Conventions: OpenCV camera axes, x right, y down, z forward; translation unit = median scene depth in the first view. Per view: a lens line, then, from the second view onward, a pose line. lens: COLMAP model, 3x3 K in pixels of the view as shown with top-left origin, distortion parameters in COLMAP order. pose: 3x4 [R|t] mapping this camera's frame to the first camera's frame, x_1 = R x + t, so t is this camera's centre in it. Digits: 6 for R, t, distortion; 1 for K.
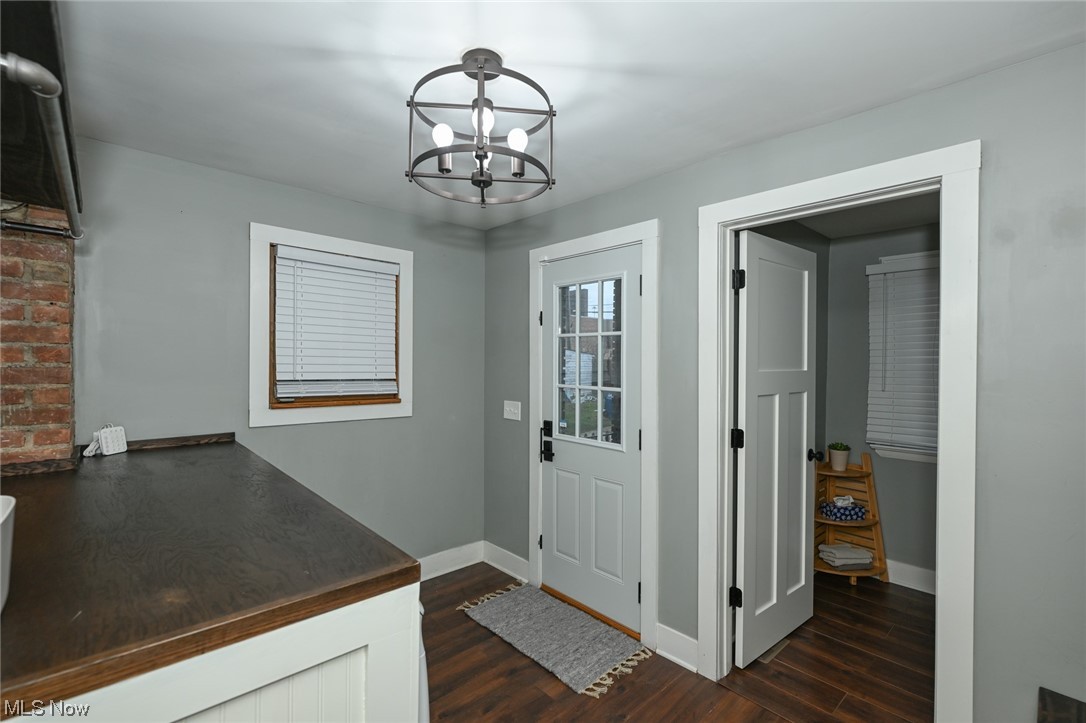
lens RADIAL K [[473.1, 0, 543.0], [0, 473.1, 361.5], [0, 0, 1]] dist [-0.002398, 0.000124]
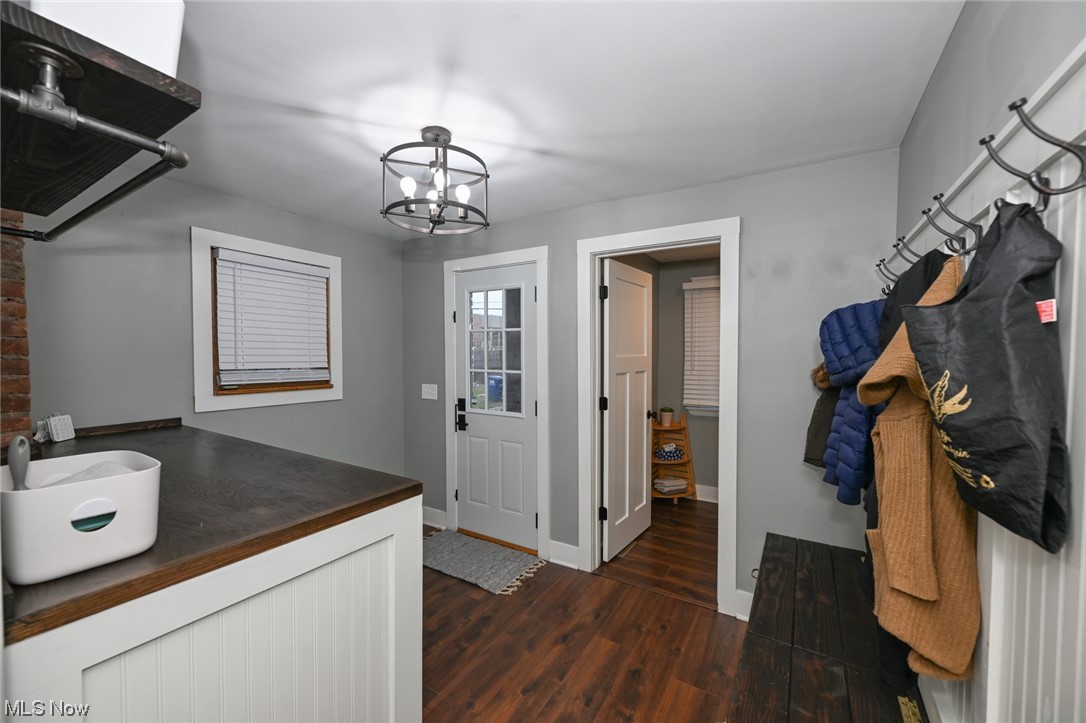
lens RADIAL K [[427.9, 0, 537.9], [0, 427.9, 361.0], [0, 0, 1]] dist [-0.000306, 0.000216]
pose [[0.964839, -0.013492, 0.262496, -0.104937], [0.008310, 0.999748, 0.020841, 0.004117], [-0.262711, -0.017927, 0.964708, -0.173731]]
